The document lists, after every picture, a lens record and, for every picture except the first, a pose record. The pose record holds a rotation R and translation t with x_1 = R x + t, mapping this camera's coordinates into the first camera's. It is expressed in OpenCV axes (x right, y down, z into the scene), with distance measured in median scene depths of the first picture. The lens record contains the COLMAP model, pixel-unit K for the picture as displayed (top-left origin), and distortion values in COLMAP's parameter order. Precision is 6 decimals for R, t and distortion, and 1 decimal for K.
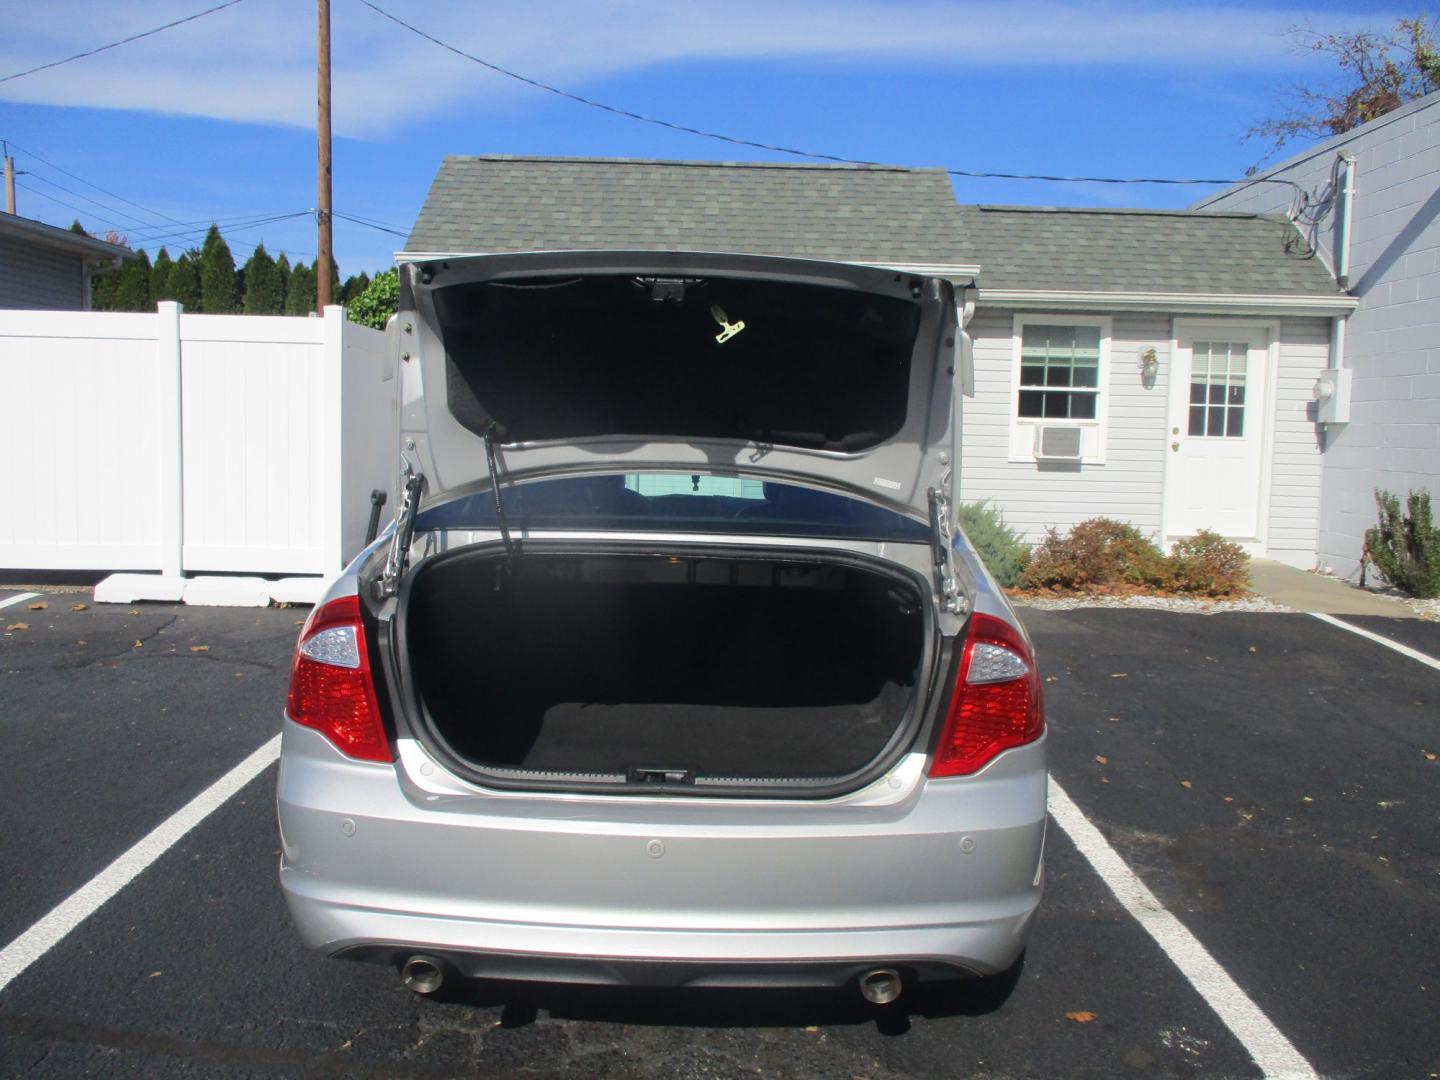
lens RADIAL K [[1198.0, 0, 715.6], [0, 1198.0, 537.4], [0, 0, 1]] dist [-0.032704, 0.007820]
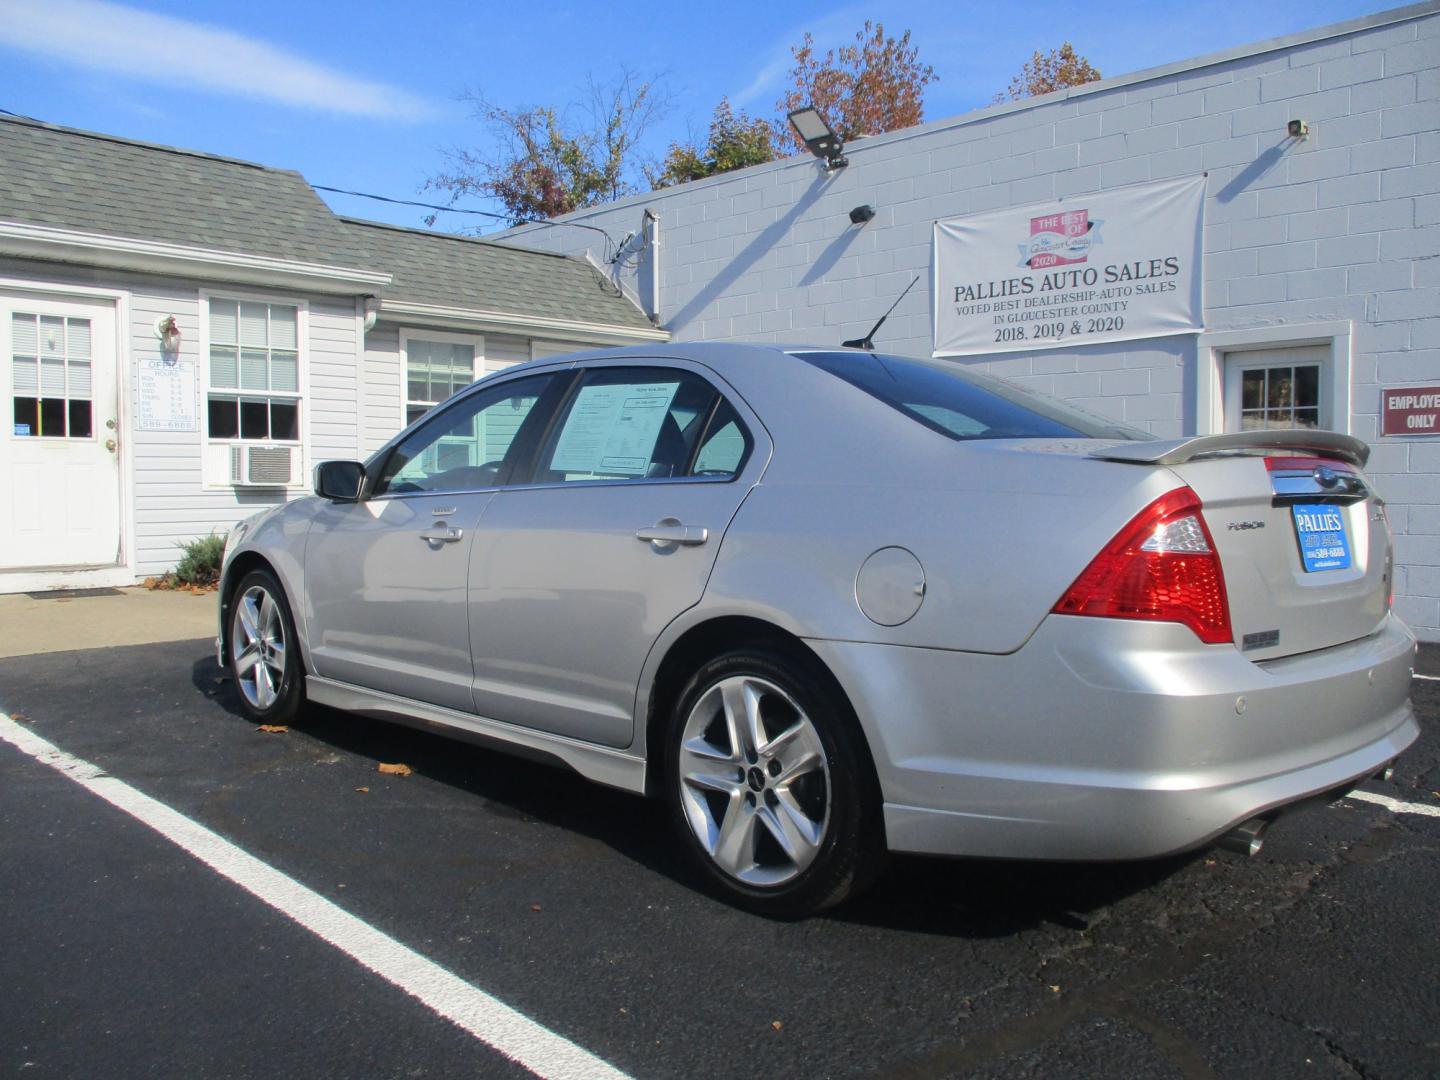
lens RADIAL K [[1198.0, 0, 714.8], [0, 1198.0, 545.5], [0, 0, 1]] dist [-0.032704, 0.007820]
pose [[0.708991, -0.057551, 0.702865, -0.281767], [0.080417, 0.996761, 0.000498, 0.014234], [-0.700617, 0.056170, 0.711323, 0.124439]]
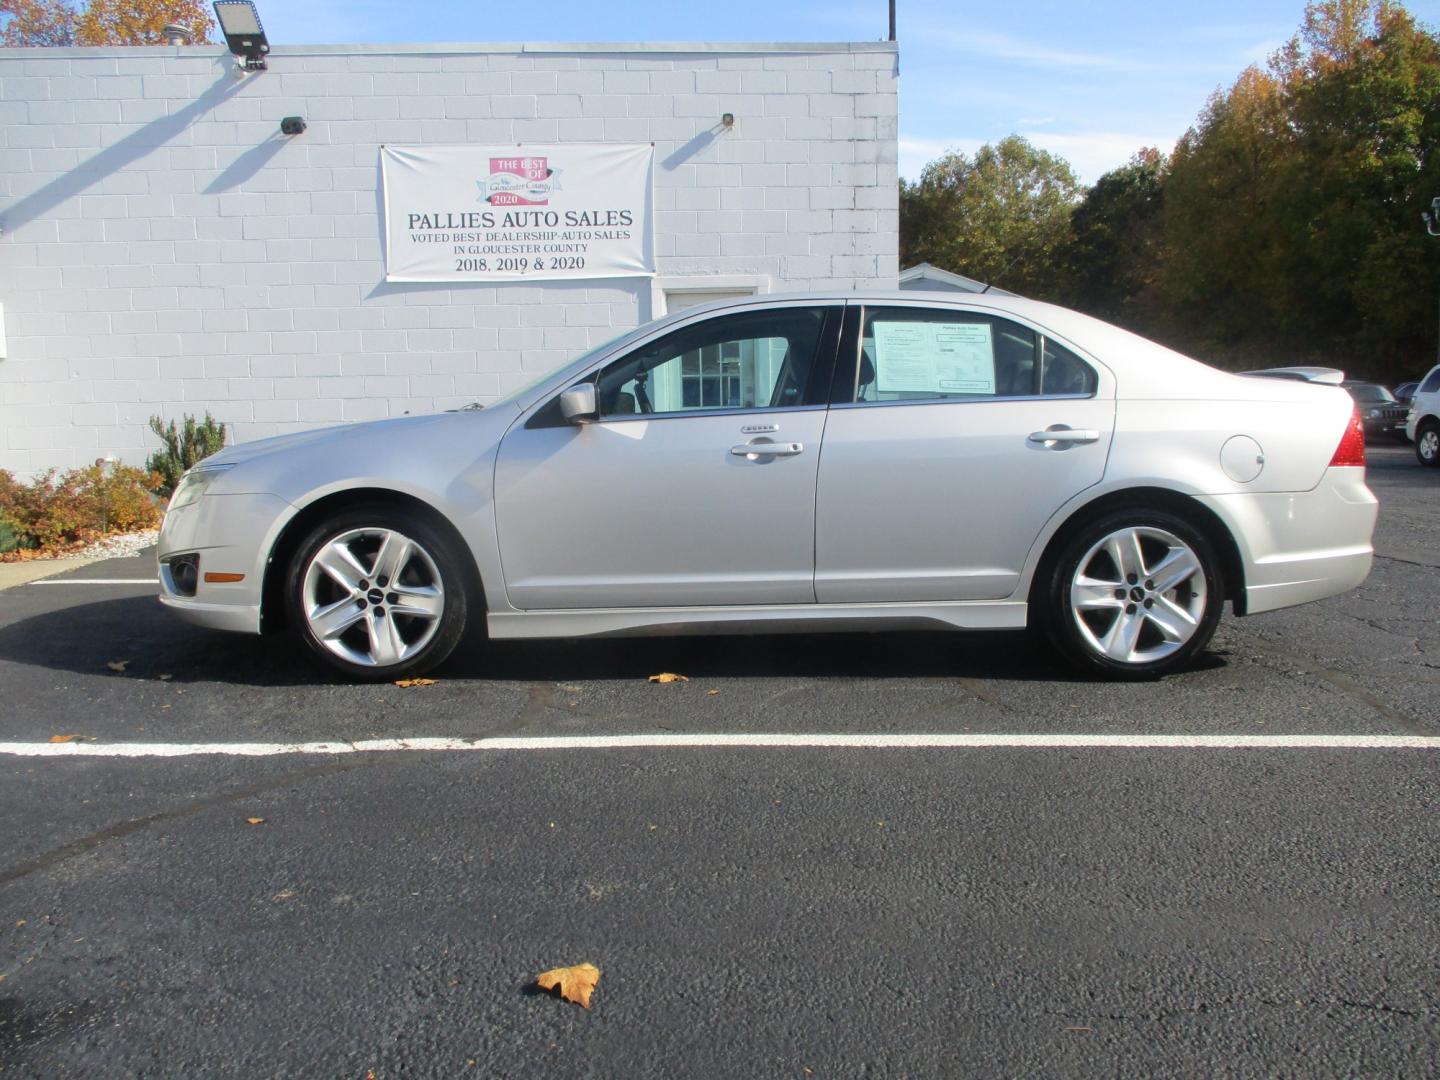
lens RADIAL K [[1198.0, 0, 713.6], [0, 1198.0, 551.1], [0, 0, 1]] dist [-0.032704, 0.007820]
pose [[-0.031237, -0.146991, 0.988644, -0.410826], [0.107884, 0.982853, 0.149539, -0.009706], [-0.993673, 0.111330, -0.014844, 0.336957]]
